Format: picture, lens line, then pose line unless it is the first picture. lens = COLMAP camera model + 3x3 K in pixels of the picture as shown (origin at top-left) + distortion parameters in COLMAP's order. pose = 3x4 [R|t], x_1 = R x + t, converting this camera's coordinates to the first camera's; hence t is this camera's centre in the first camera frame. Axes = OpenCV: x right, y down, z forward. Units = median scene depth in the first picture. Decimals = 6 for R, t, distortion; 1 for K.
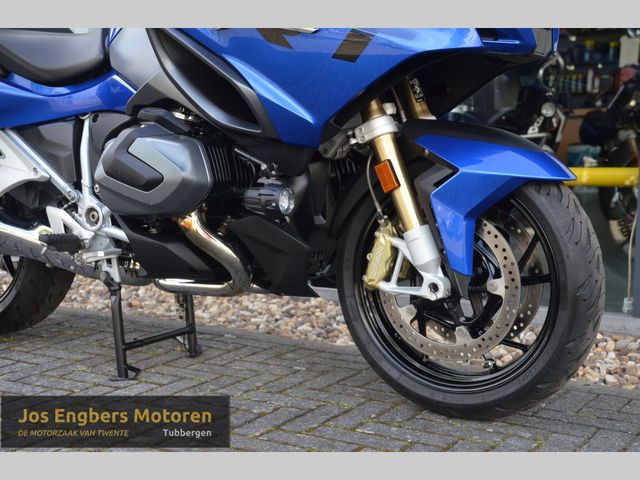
lens RADIAL K [[908.2, 0, 320.0], [0, 908.2, 240.0], [0, 0, 1]] dist [0.132634, 0.080345]
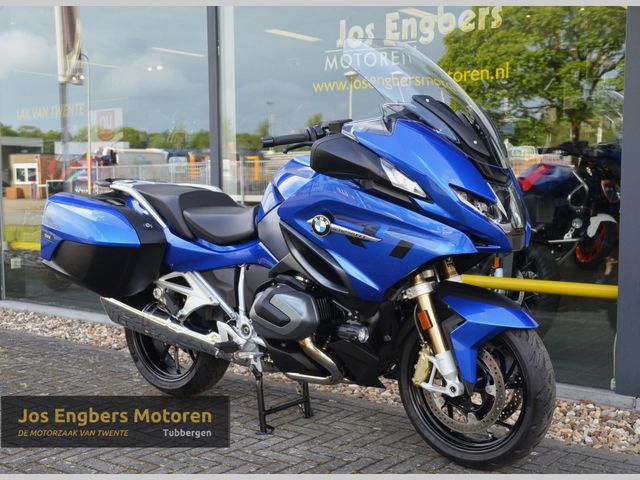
lens RADIAL K [[817.6, 0, 321.9], [0, 817.6, 253.4], [0, 0, 1]] dist [-0.024811, 0.038765]
pose [[0.992388, 0.002386, -0.123129, 0.064879], [-0.006197, 0.999513, -0.030585, -0.132600], [0.122996, 0.031115, 0.991919, -0.447908]]
